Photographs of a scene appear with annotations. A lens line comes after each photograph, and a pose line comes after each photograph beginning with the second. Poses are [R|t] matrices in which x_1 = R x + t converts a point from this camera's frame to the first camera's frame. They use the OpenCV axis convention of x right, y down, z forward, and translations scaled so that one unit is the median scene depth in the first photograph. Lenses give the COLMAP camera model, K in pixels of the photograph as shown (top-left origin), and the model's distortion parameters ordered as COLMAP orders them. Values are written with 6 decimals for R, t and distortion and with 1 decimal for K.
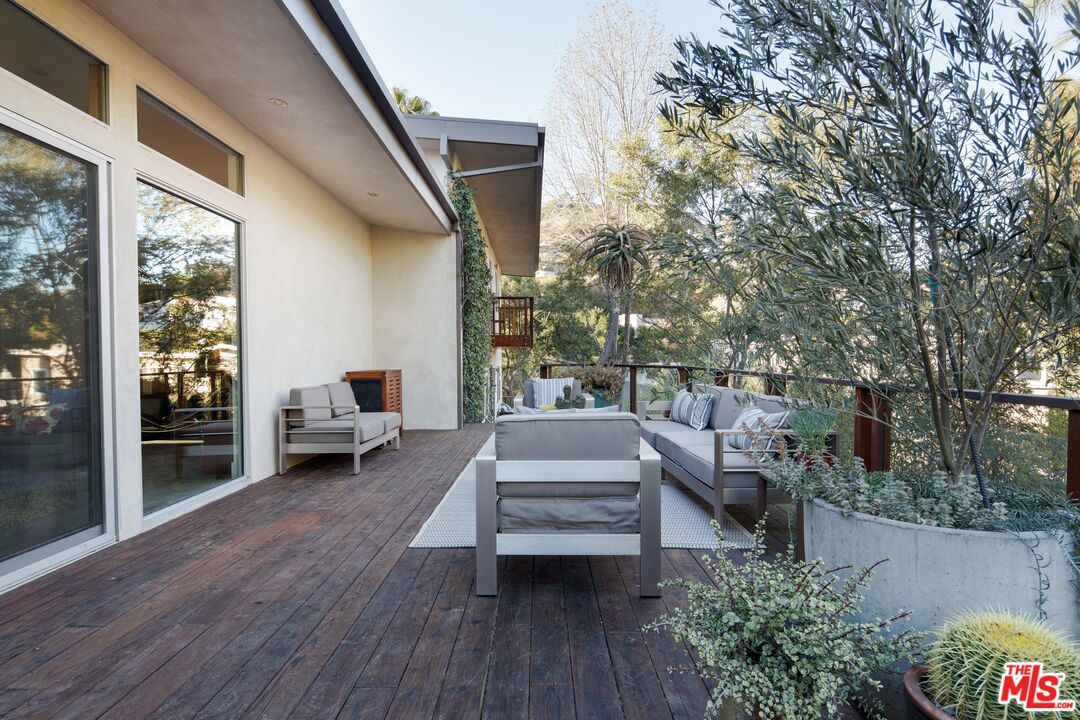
lens RADIAL K [[522.1, 0, 542.0], [0, 522.1, 345.1], [0, 0, 1]] dist [0.002675, 0.000182]
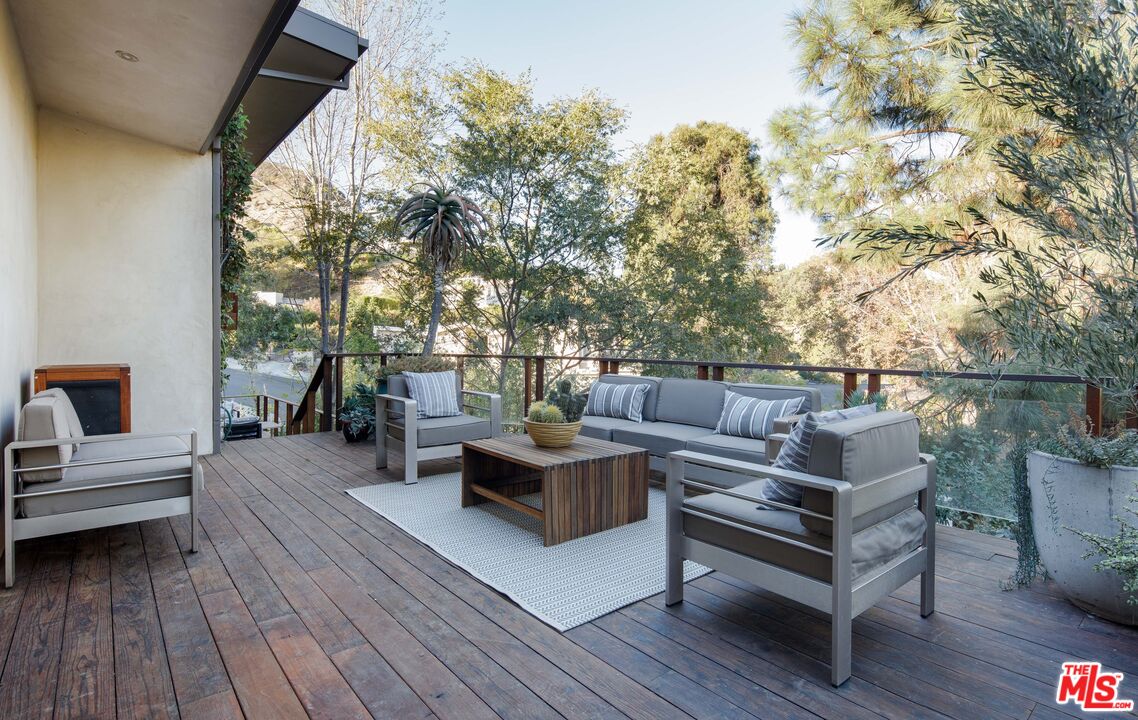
lens RADIAL K [[564.0, 0, 570.2], [0, 564.0, 336.7], [0, 0, 1]] dist [0.000301, -0.000013]
pose [[0.766517, 0.017556, 0.641984, -0.433422], [-0.021614, 0.999765, -0.001534, 0.009677], [-0.641860, -0.012700, 0.766717, 0.276444]]
